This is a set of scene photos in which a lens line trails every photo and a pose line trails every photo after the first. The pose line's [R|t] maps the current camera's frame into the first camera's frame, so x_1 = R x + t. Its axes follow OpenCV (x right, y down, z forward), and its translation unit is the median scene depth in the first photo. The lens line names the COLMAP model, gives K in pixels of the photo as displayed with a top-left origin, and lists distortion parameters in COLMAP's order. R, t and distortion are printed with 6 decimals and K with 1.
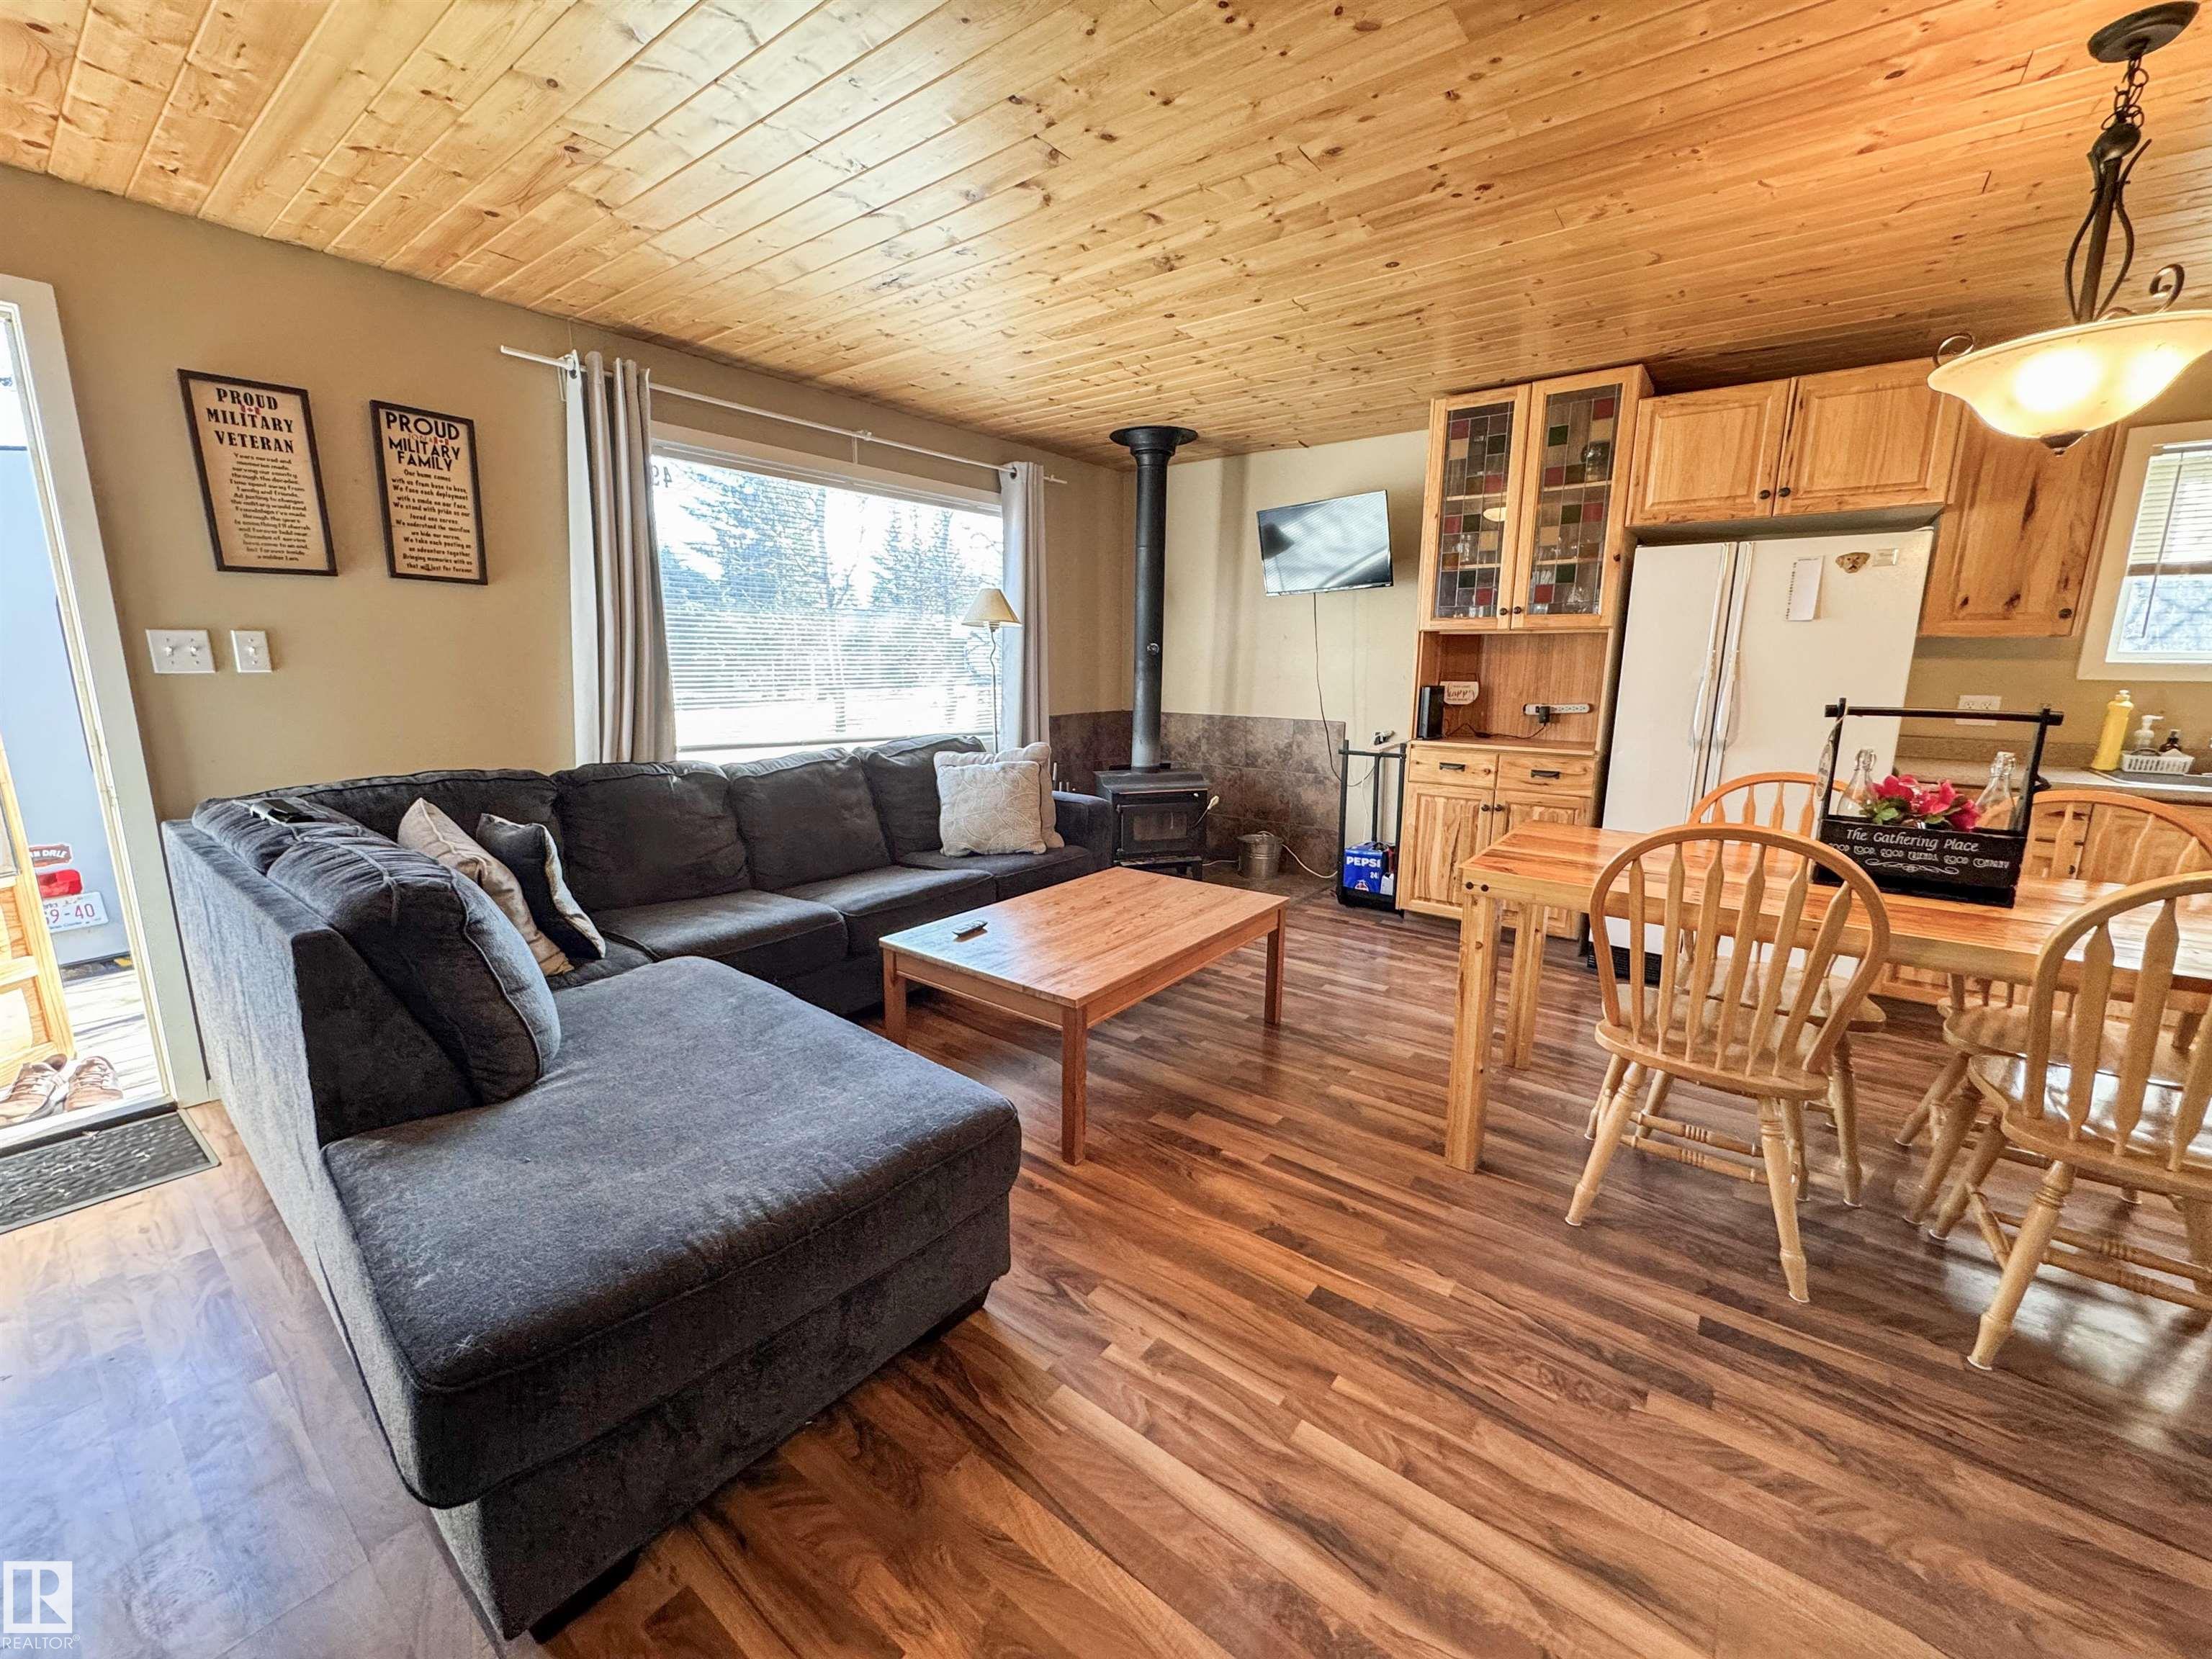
lens RADIAL K [[878.5, 0, 1108.3], [0, 878.5, 826.3], [0, 0, 1]] dist [-0.001934, -0.000277]
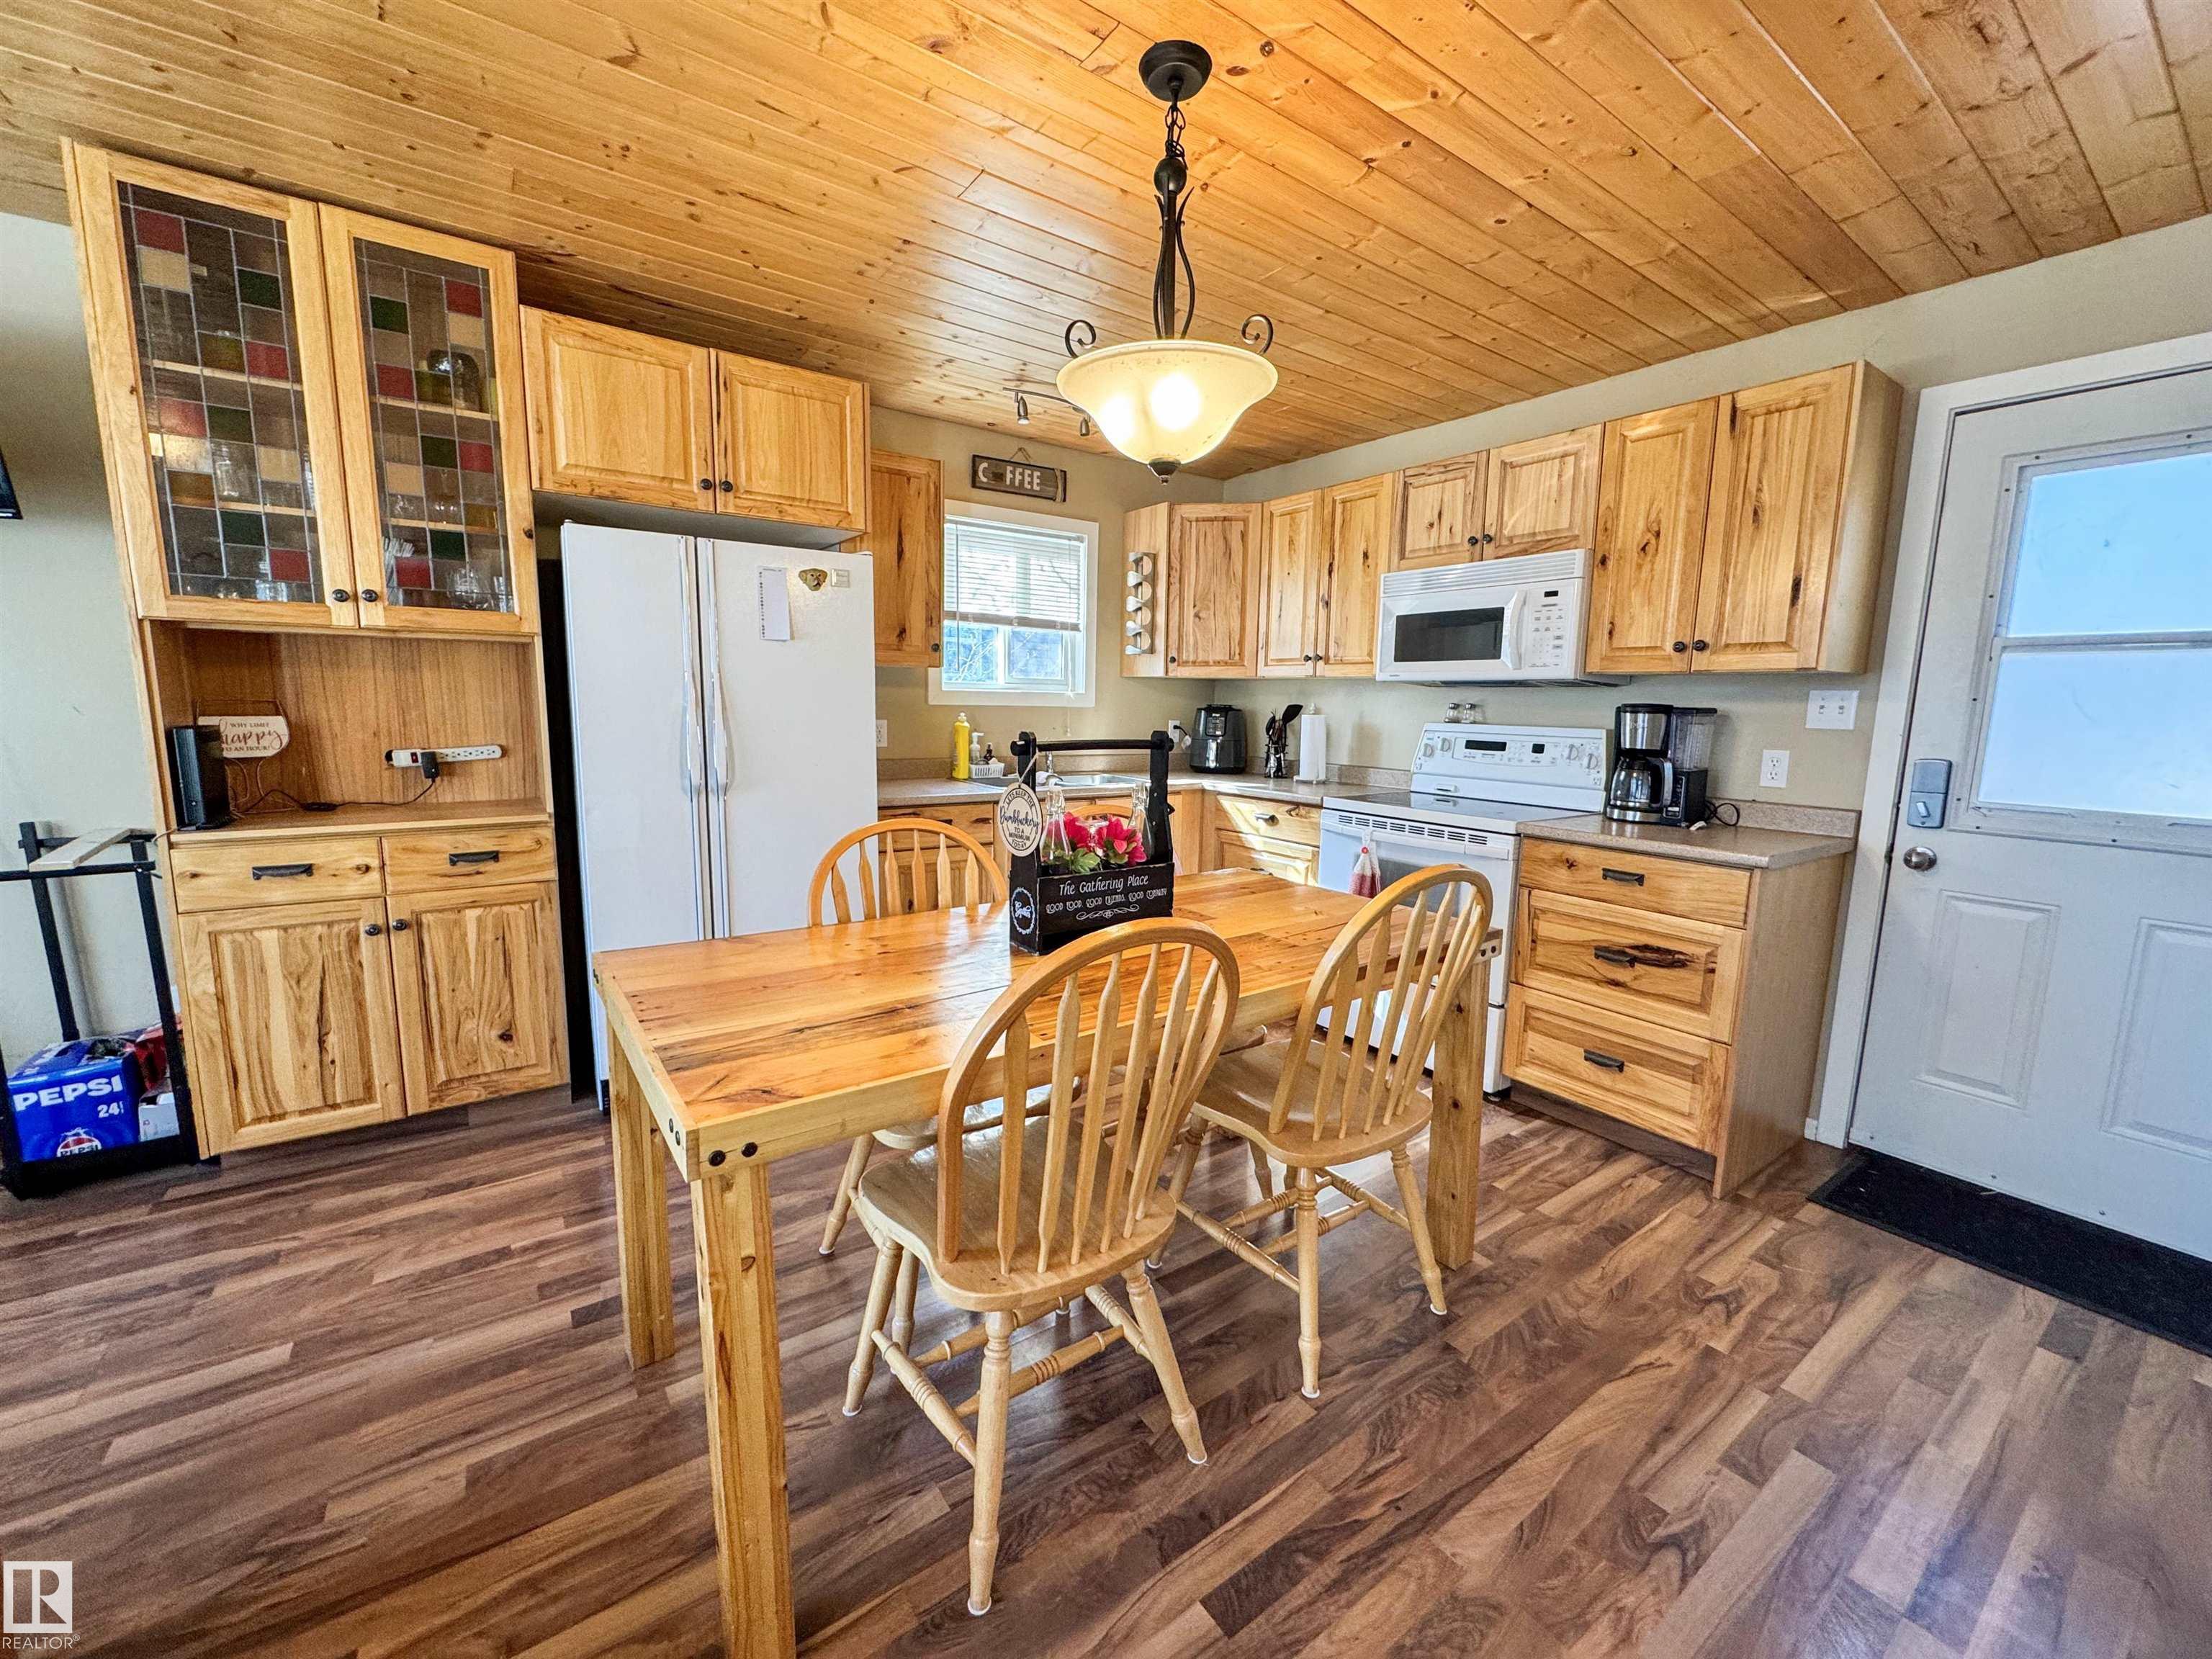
lens RADIAL K [[878.5, 0, 1108.3], [0, 878.5, 826.3], [0, 0, 1]] dist [-0.001934, -0.000277]
pose [[0.296078, -0.138446, 0.945077, 0.038310], [0.164404, 0.982060, 0.092358, -0.077505], [-0.940909, 0.128030, 0.313527, 0.429552]]
